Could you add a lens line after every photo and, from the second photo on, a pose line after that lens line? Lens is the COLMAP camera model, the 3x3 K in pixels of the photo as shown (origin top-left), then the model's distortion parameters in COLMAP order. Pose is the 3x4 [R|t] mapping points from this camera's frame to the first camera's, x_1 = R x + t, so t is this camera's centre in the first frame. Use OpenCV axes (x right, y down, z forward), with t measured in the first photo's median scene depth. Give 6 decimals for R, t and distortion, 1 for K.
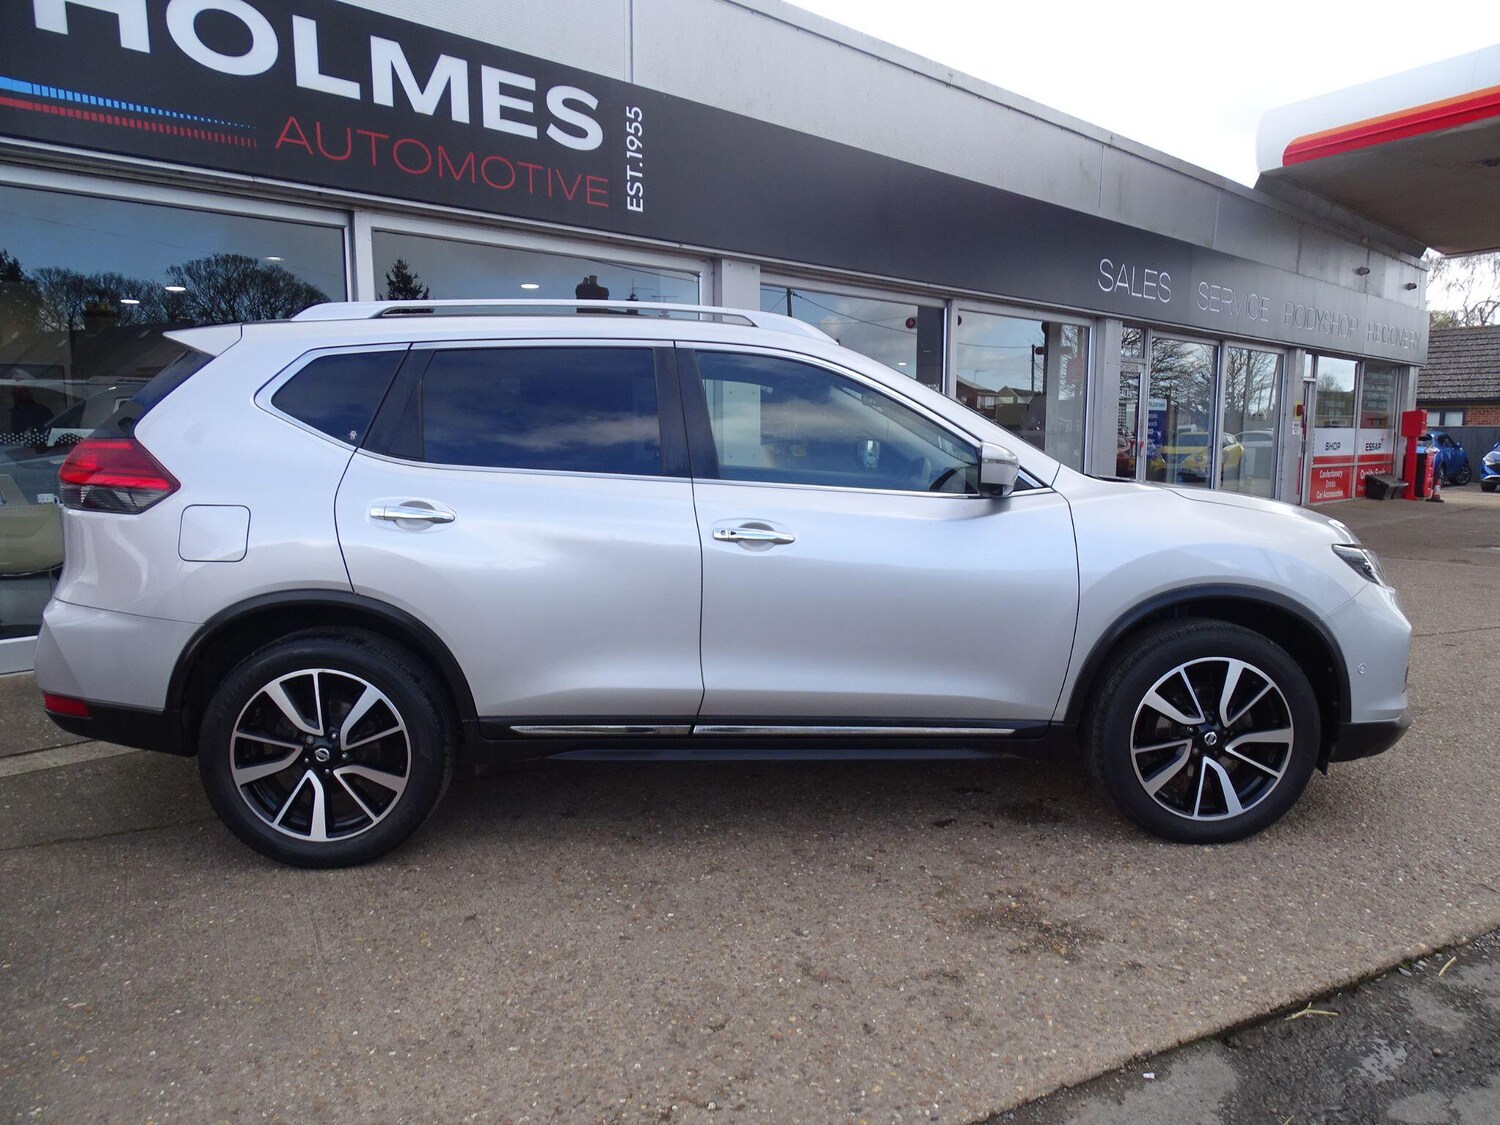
lens RADIAL K [[1045.0, 0, 750.0], [0, 1045.0, 562.5], [0, 0, 1]] dist [0.041668, 0.000360]
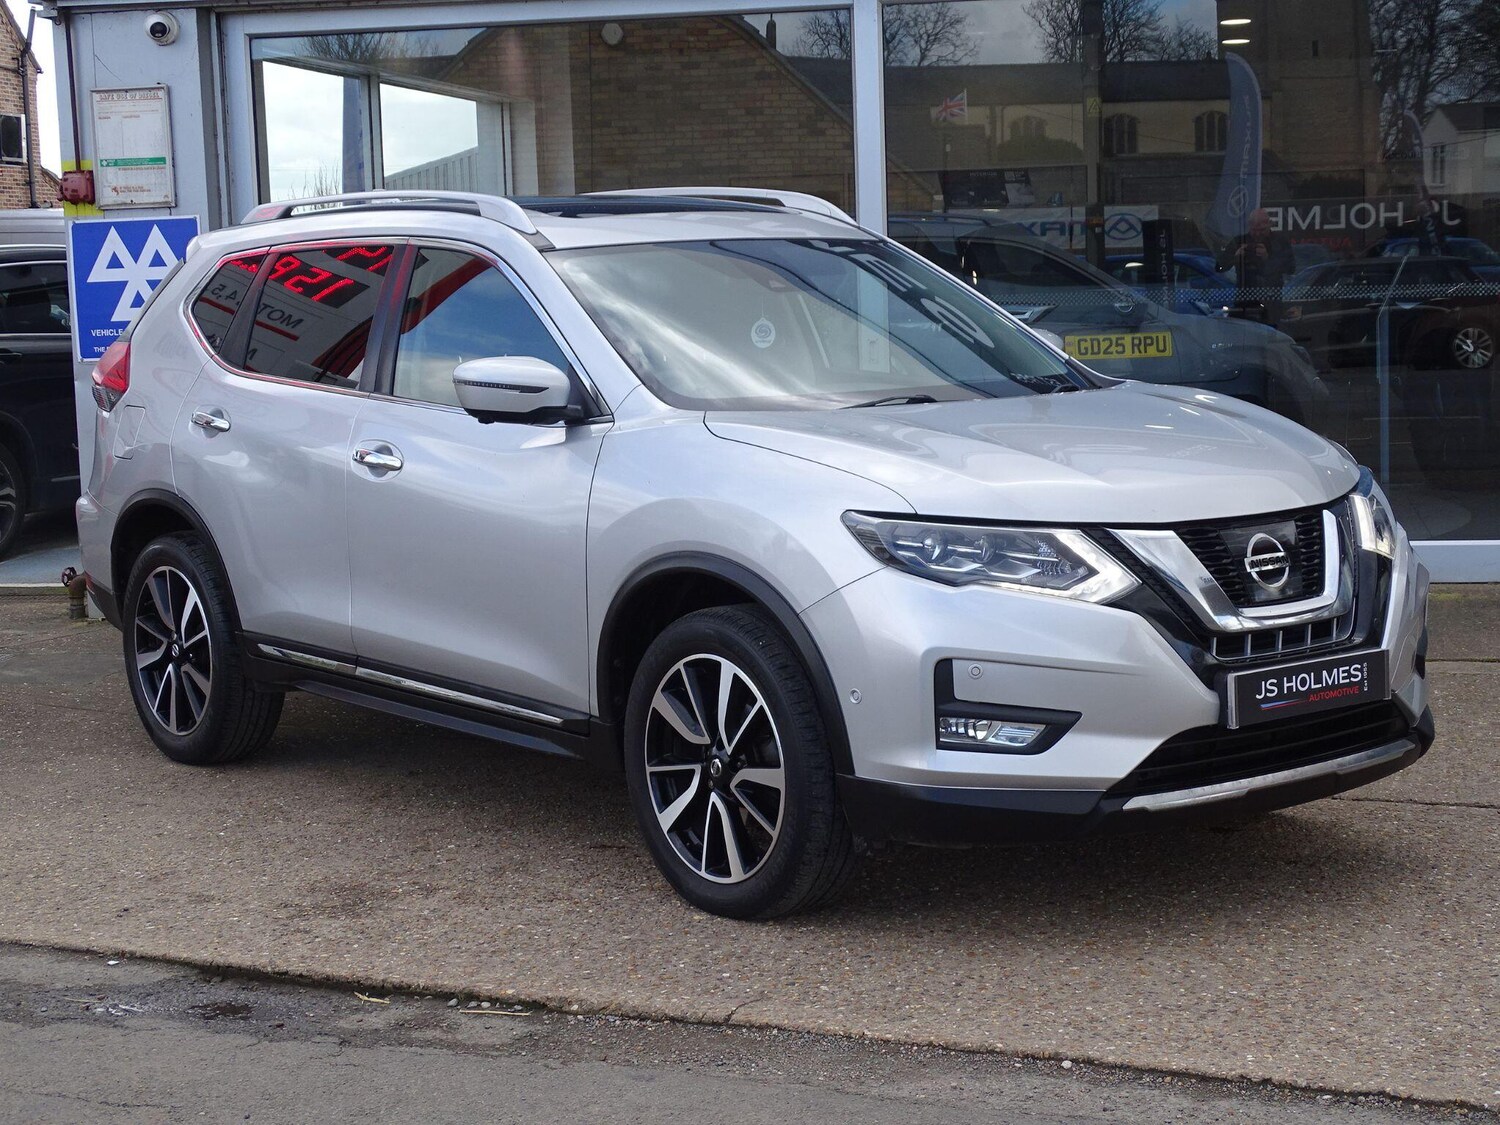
lens RADIAL K [[2419.0, 0, 755.9], [0, 2419.0, 589.0], [0, 0, 1]] dist [0.036379, 0.070857]
pose [[0.594858, 0.087048, -0.799104, 1.803516], [-0.074420, 0.995813, 0.053078, -0.046074], [0.800379, 0.027895, 0.598845, 0.026220]]
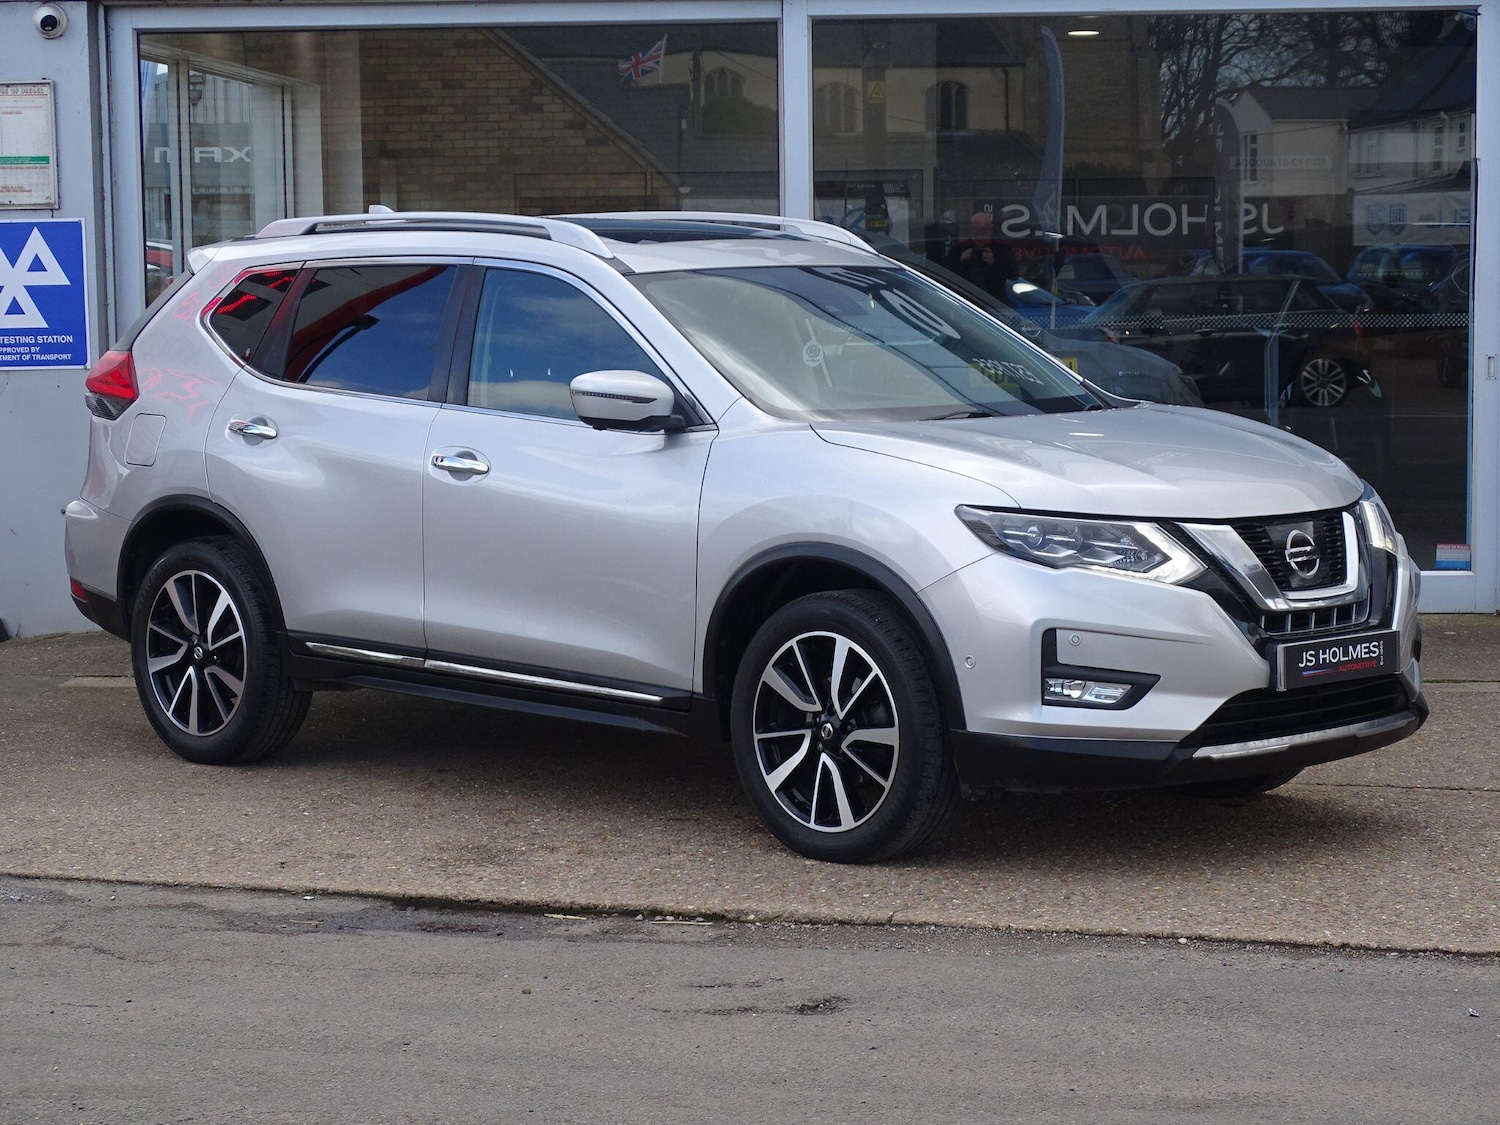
lens RADIAL K [[3128.3, 0, 708.9], [0, 3128.3, 606.8], [0, 0, 1]] dist [0.027760, 0.451612]
pose [[0.676602, 0.072251, -0.732796, 2.210733], [-0.084570, 0.996214, 0.020139, 0.028507], [0.731476, 0.048346, 0.680151, -0.757829]]
